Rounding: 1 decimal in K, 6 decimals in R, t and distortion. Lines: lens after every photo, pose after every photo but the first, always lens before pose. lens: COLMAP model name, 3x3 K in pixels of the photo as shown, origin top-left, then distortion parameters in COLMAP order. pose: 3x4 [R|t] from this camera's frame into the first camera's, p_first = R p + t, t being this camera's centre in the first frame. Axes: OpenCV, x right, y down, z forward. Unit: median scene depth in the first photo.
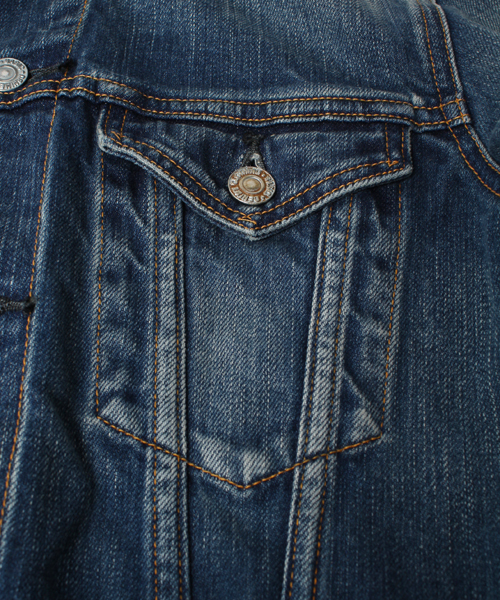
lens RADIAL K [[862.1, 0, 249.9], [0, 862.1, 301.0], [0, 0, 1]] dist [-0.131734, 0.000000]
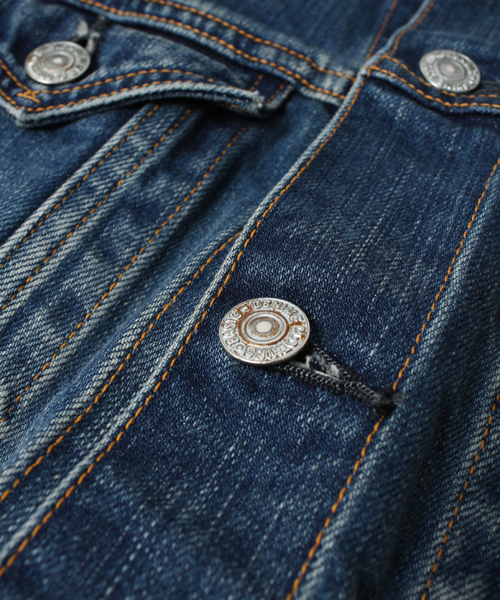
lens RADIAL K [[862.1, 0, 250.2], [0, 862.1, 299.5], [0, 0, 1]] dist [-0.131734, 0.000000]
pose [[0.856286, 0.430898, -0.284783, -0.190453], [-0.456050, 0.889596, -0.025228, -0.000707], [0.242471, 0.151478, 0.958260, 0.389632]]
